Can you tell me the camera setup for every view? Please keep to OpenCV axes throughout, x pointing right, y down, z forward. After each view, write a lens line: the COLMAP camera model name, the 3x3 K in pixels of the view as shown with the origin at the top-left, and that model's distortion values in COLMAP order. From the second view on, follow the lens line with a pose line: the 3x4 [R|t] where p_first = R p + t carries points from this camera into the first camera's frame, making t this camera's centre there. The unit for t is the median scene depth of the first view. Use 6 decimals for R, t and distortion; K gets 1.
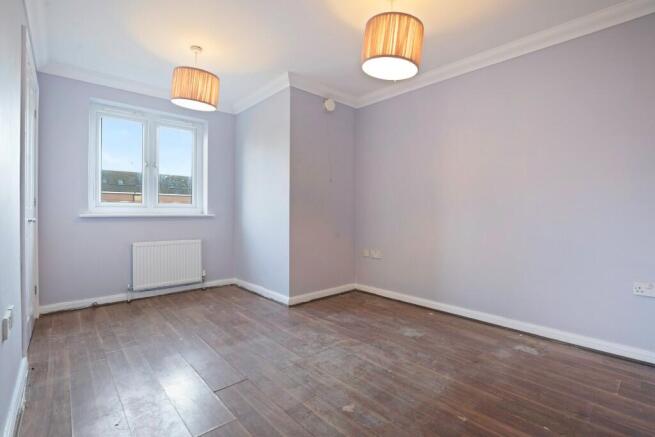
lens RADIAL K [[302.8, 0, 333.0], [0, 302.8, 220.1], [0, 0, 1]] dist [-0.024868, 0.000176]
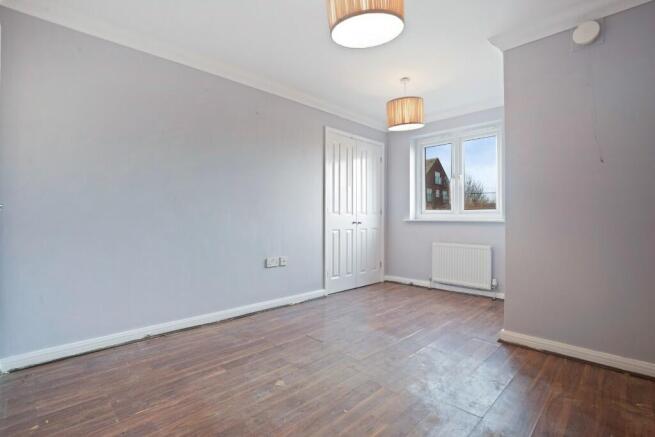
lens RADIAL K [[302.8, 0, 333.0], [0, 302.8, 220.1], [0, 0, 1]] dist [-0.024868, 0.000176]
pose [[0.049552, 0.002047, -0.998769, 0.604110], [-0.025131, 0.999684, 0.000802, -0.007456], [0.998455, 0.025060, 0.049588, 0.554886]]
